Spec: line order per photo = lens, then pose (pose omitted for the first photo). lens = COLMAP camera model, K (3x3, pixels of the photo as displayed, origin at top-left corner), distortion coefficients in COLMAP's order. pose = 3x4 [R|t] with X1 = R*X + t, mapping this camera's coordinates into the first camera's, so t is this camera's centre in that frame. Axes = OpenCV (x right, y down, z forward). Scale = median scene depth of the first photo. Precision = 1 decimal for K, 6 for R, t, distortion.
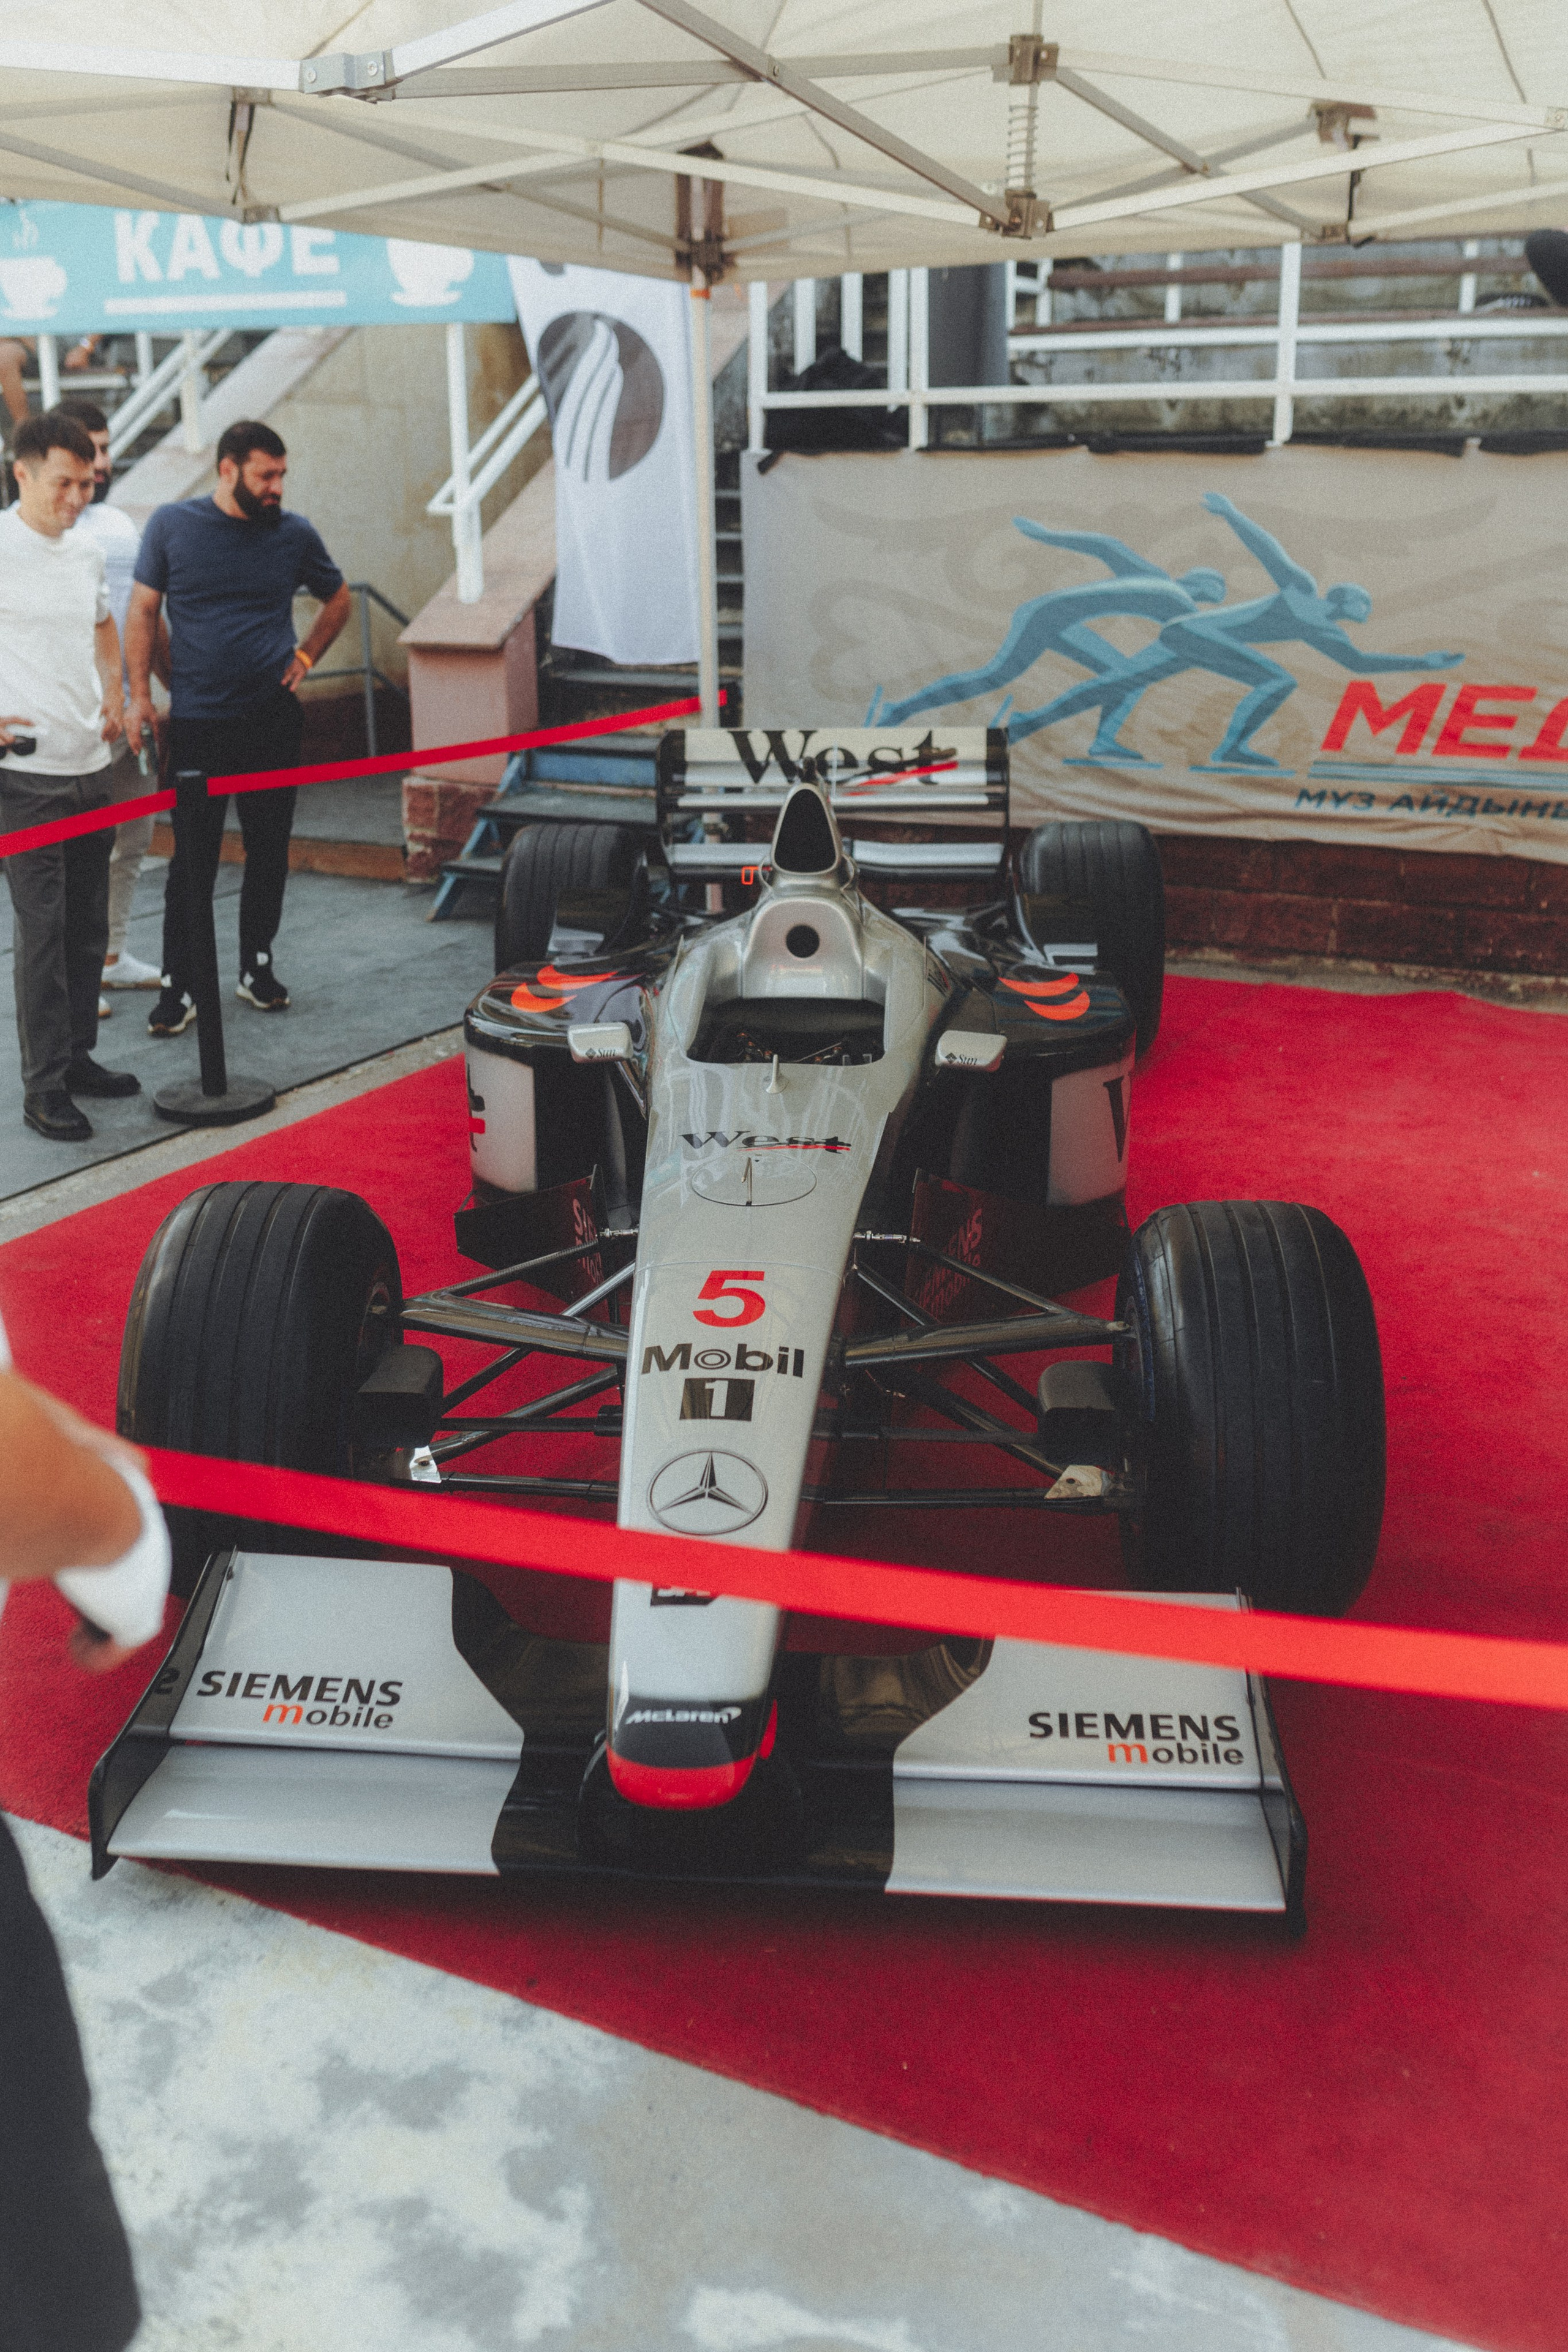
lens RADIAL K [[2382.9, 0, 776.8], [0, 2382.9, 1177.0], [0, 0, 1]] dist [0.018574, 0.011467]
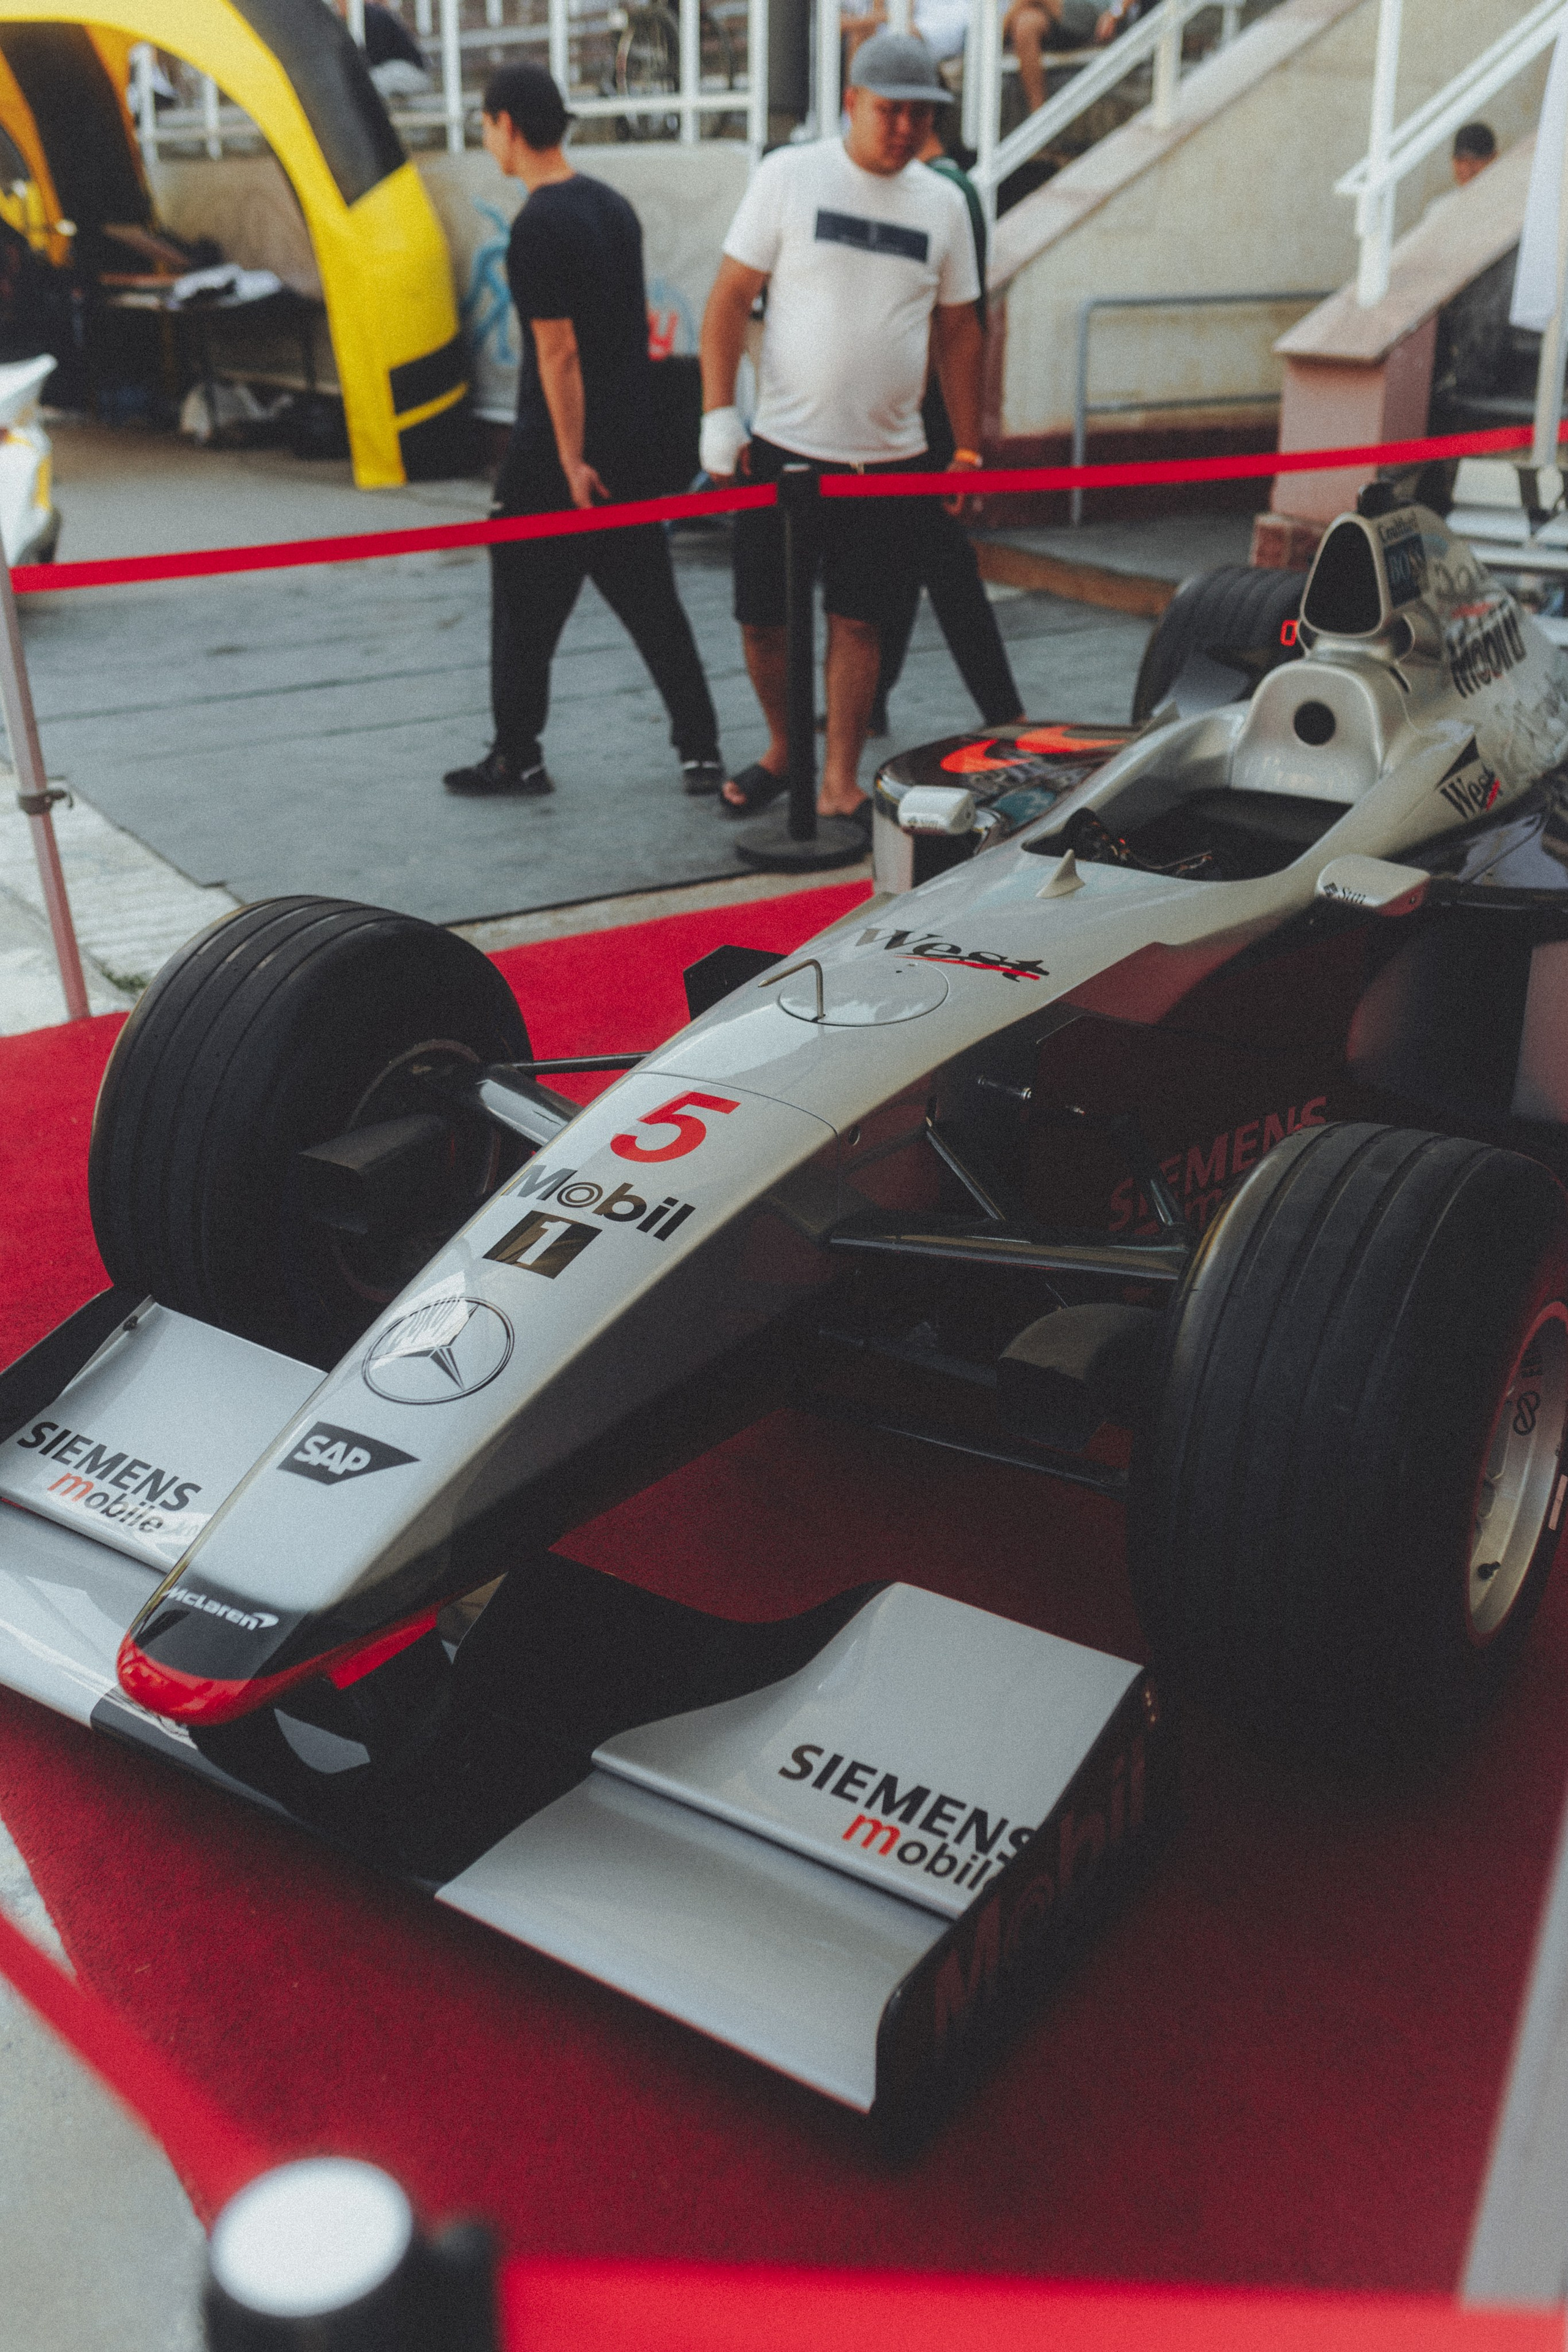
lens RADIAL K [[2490.6, 0, 778.0], [0, 2490.6, 1173.2], [0, 0, 1]] dist [0.020554, -0.015117]
pose [[0.854503, 0.193674, -0.481990, 0.425374], [-0.154749, 0.980675, 0.119707, -0.039437], [0.495860, -0.027703, 0.867961, 0.317143]]
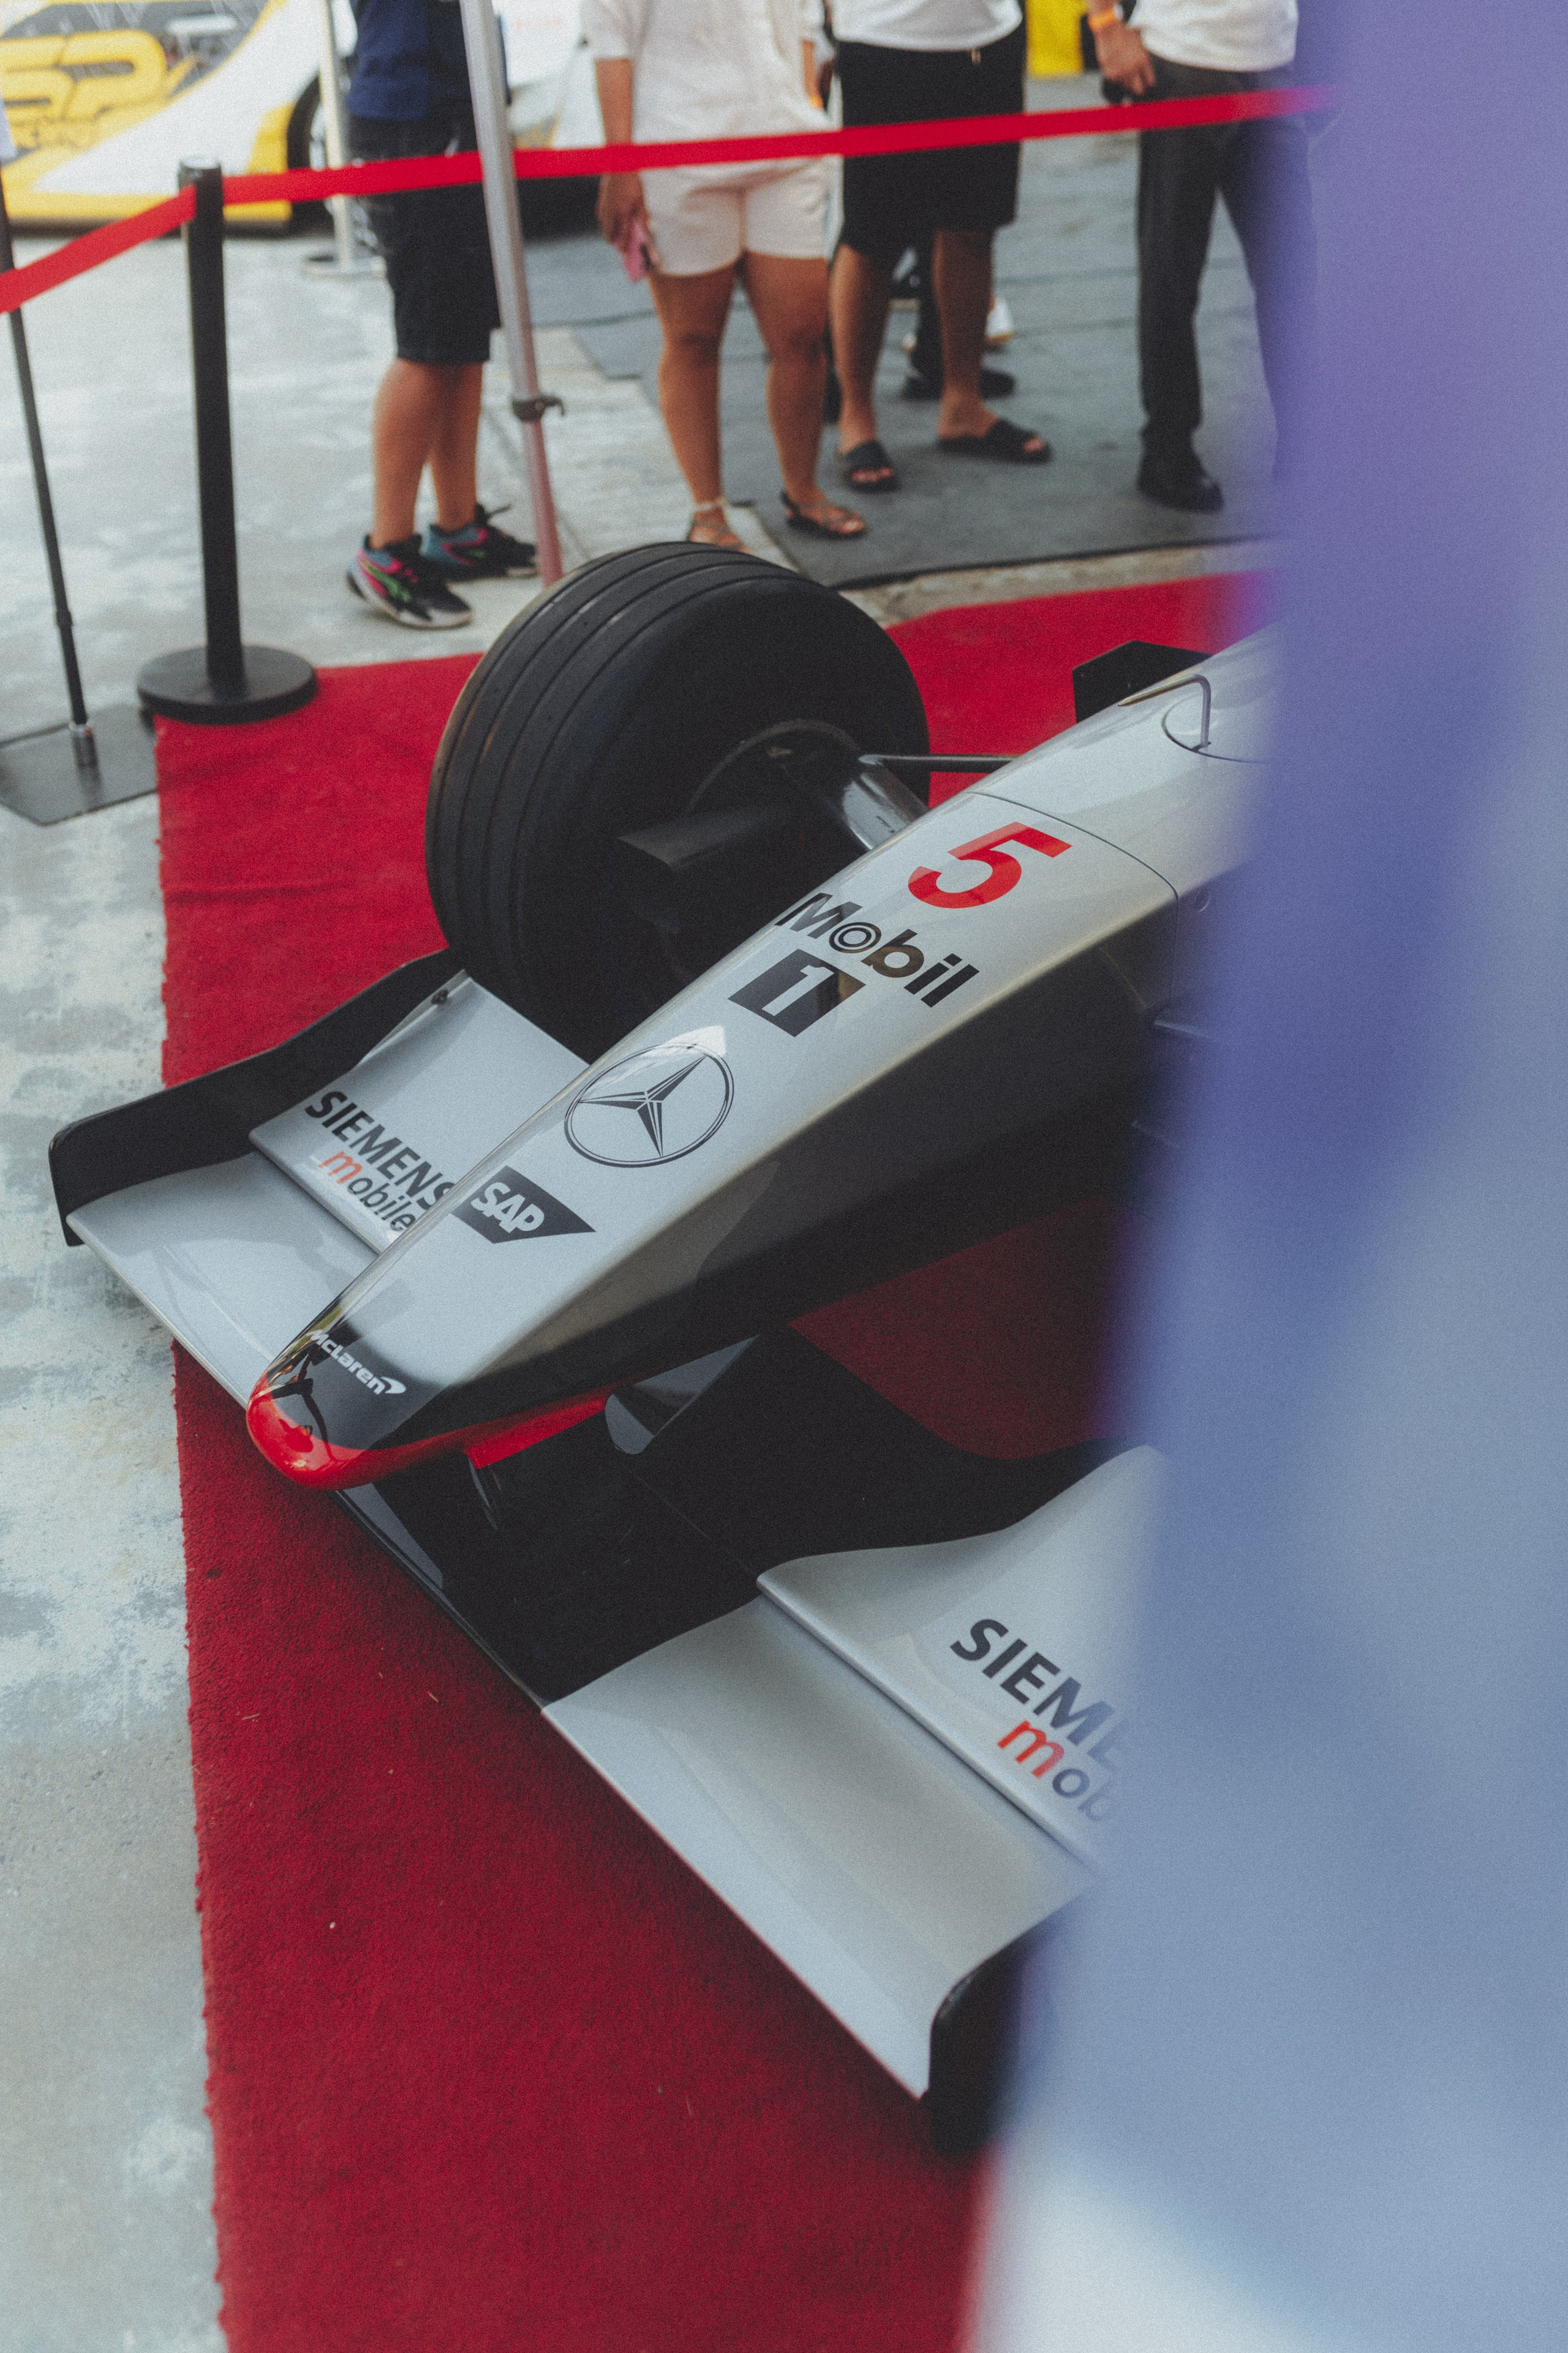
lens RADIAL K [[2340.1, 0, 741.1], [0, 2340.1, 1170.0], [0, 0, 1]] dist [0.053432, -0.175793]
pose [[0.655155, 0.385178, -0.649931, 0.412173], [-0.212939, 0.919539, 0.330310, -0.076475], [0.724865, -0.078008, 0.684460, 0.513722]]
